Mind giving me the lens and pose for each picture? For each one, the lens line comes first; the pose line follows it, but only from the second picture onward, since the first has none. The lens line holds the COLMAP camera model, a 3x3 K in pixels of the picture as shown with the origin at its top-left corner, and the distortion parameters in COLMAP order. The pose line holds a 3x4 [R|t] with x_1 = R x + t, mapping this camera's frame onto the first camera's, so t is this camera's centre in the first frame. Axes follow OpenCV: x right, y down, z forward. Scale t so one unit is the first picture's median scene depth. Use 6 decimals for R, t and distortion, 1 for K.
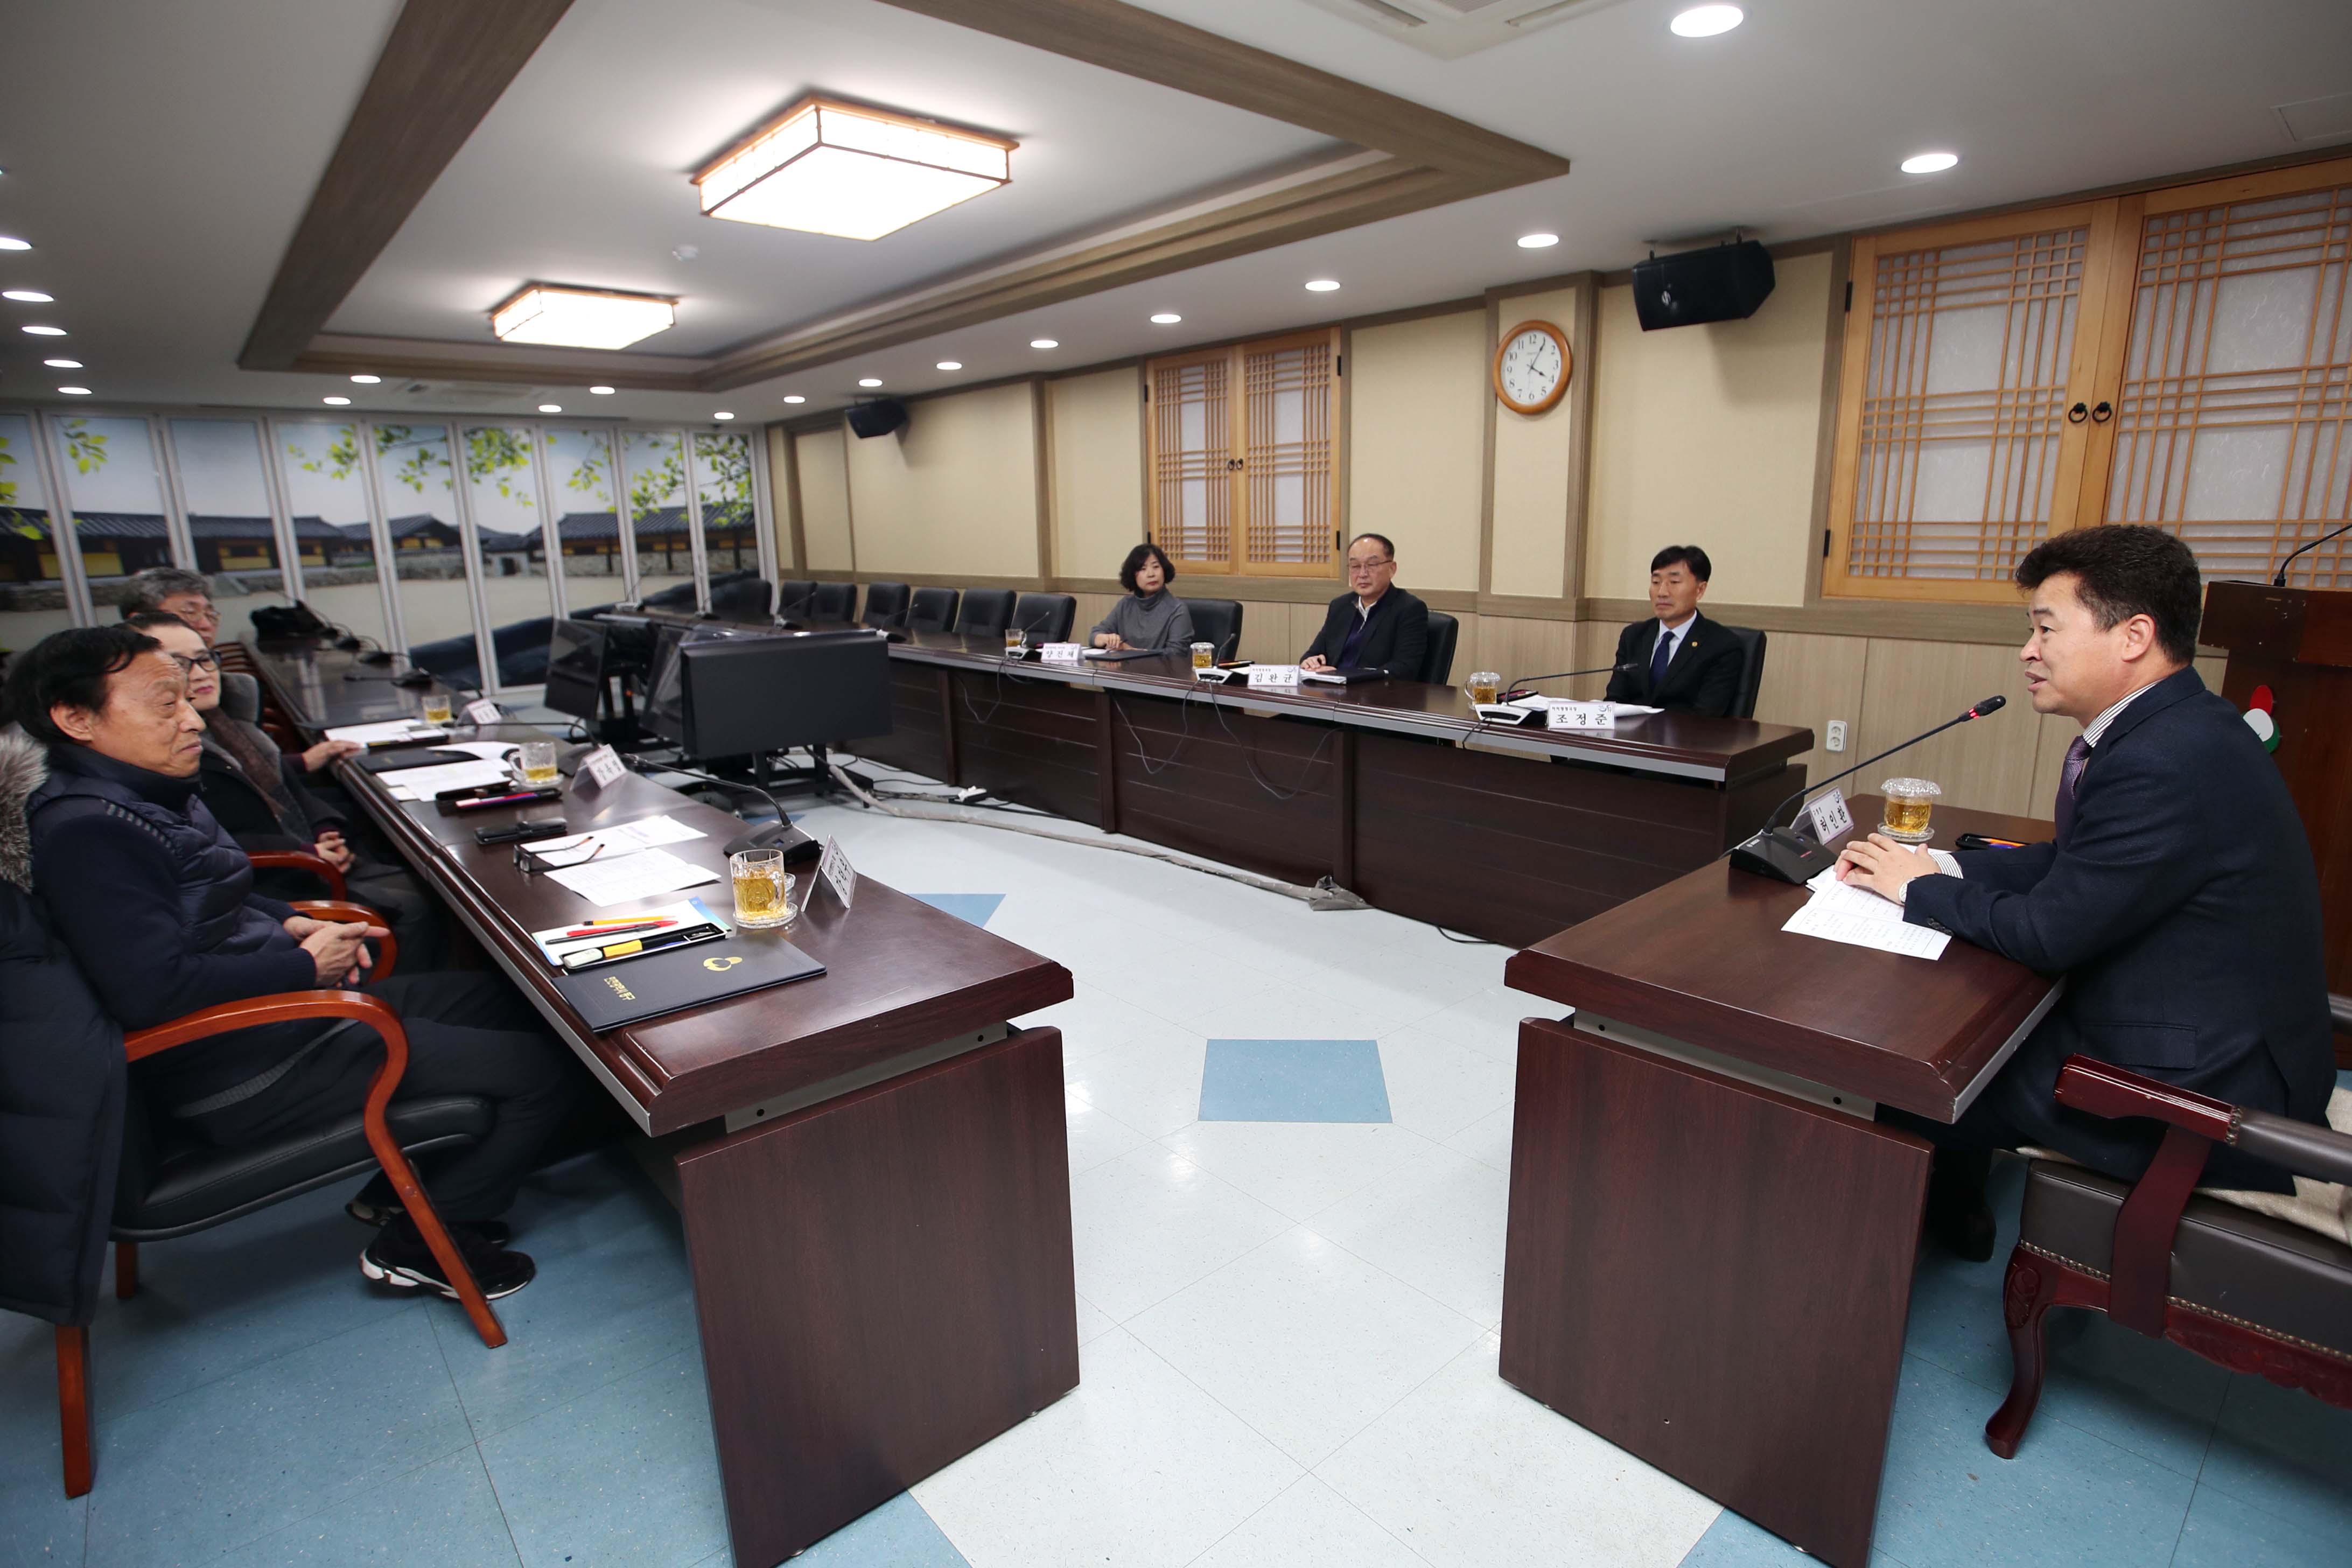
lens RADIAL K [[1252.0, 0, 1178.0], [0, 1252.0, 759.6], [0, 0, 1]] dist [-0.060652, 0.044018]
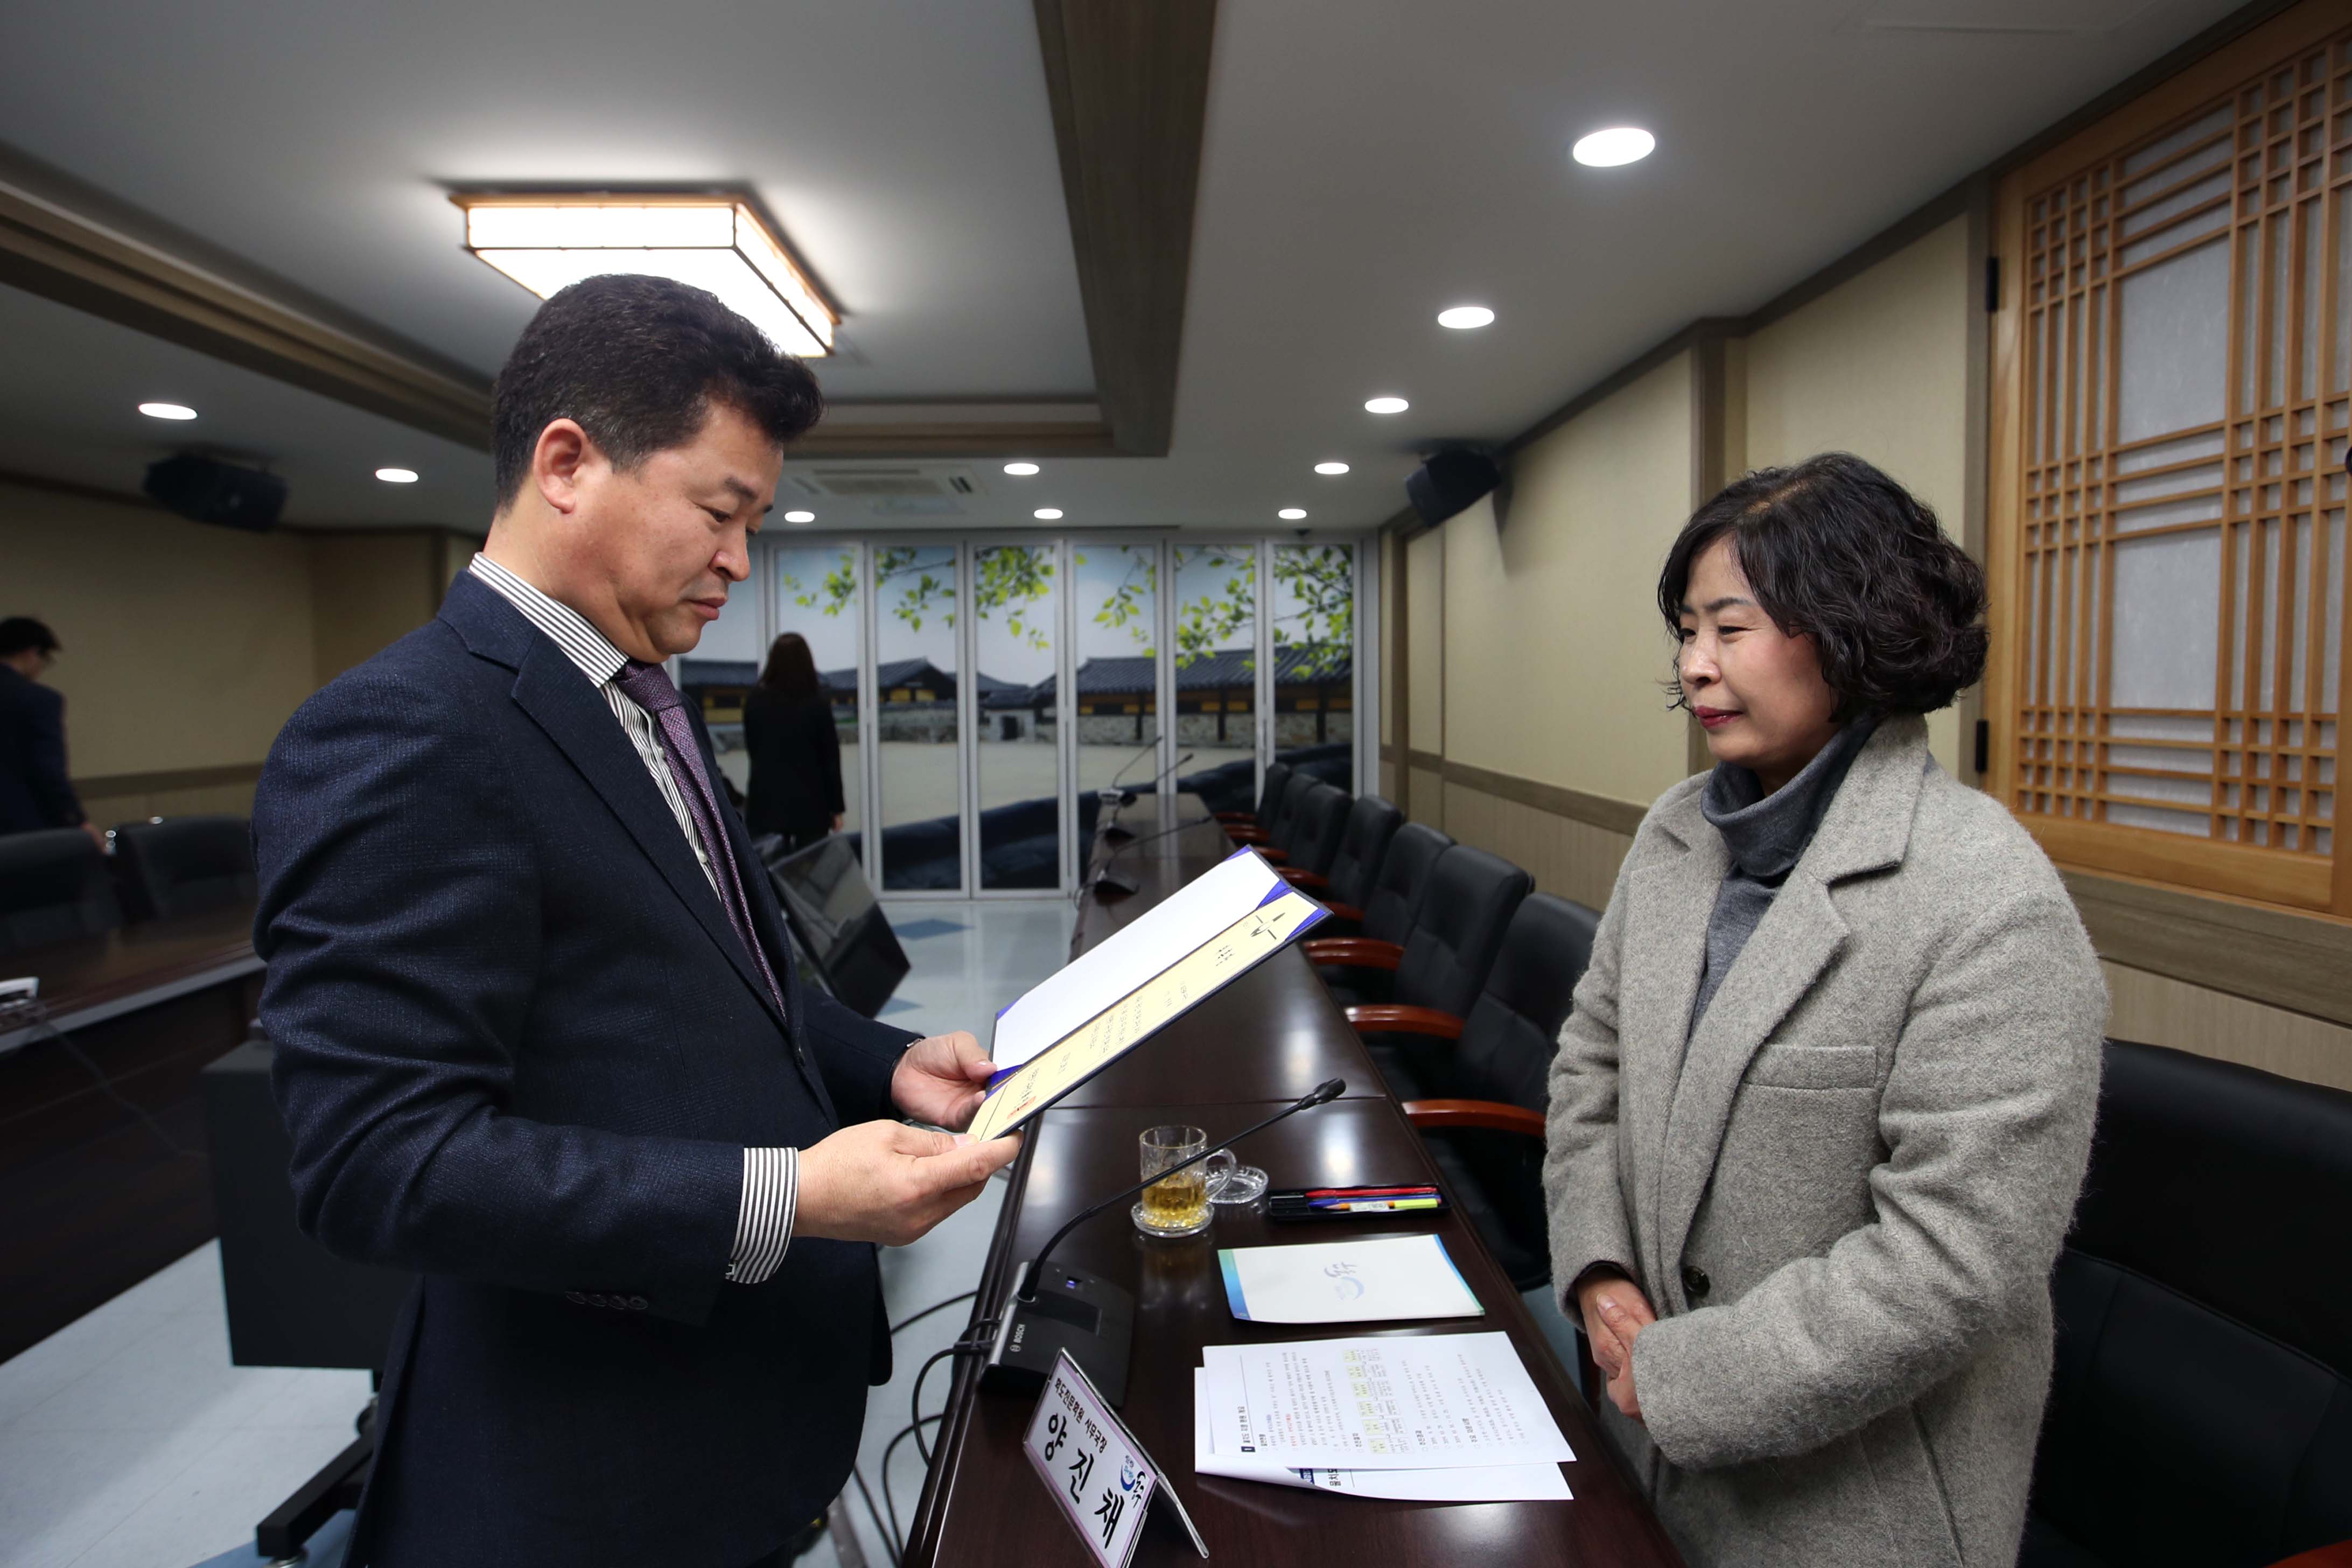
lens RADIAL K [[1252.0, 0, 1178.0], [0, 1252.0, 759.6], [0, 0, 1]] dist [-0.060652, 0.044018]
pose [[0.776738, 0.048319, -0.627968, 0.011124], [-0.122306, 0.989644, -0.075133, -0.091527], [0.617835, 0.135163, 0.774604, 0.470471]]
